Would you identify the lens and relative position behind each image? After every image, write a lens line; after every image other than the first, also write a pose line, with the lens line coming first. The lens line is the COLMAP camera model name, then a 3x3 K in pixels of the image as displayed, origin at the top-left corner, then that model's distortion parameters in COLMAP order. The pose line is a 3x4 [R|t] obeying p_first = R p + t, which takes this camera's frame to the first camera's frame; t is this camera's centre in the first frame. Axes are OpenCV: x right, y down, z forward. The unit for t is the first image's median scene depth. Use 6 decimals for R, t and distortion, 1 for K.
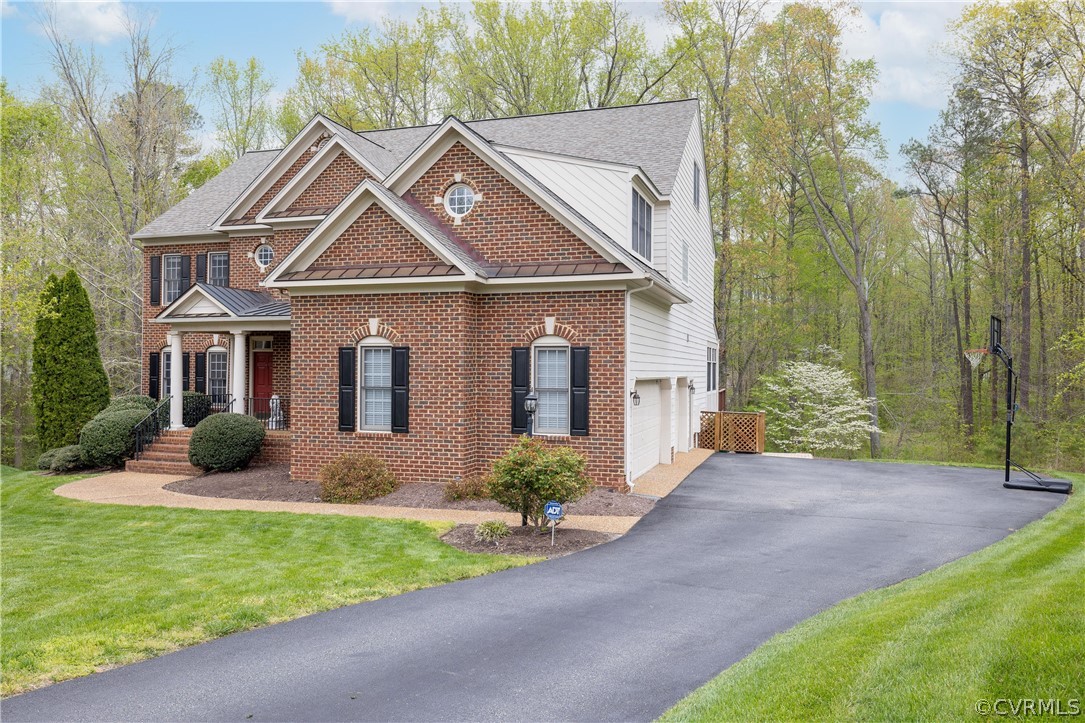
lens RADIAL K [[805.9, 0, 542.0], [0, 805.9, 360.6], [0, 0, 1]] dist [0.006170, -0.001688]
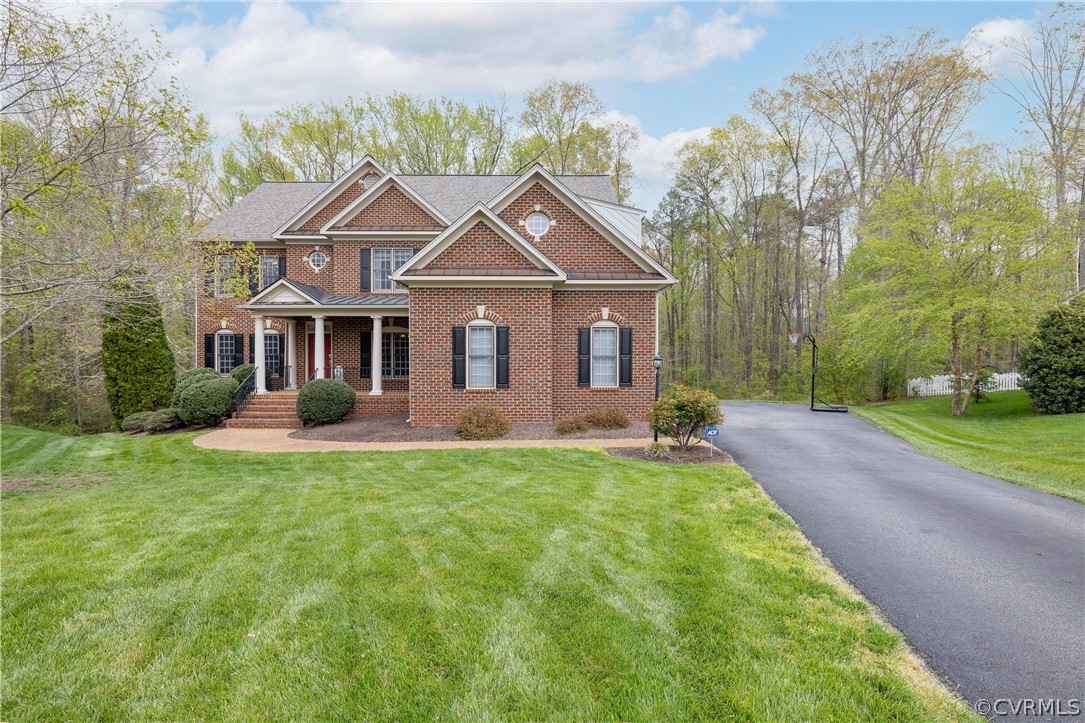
lens RADIAL K [[507.2, 0, 542.6], [0, 507.2, 363.0], [0, 0, 1]] dist [-0.006094, -0.000105]
pose [[0.947086, -0.010123, 0.320821, -0.381742], [0.000936, 0.999585, 0.028778, 0.020139], [-0.320980, -0.026955, 0.946702, 0.143812]]
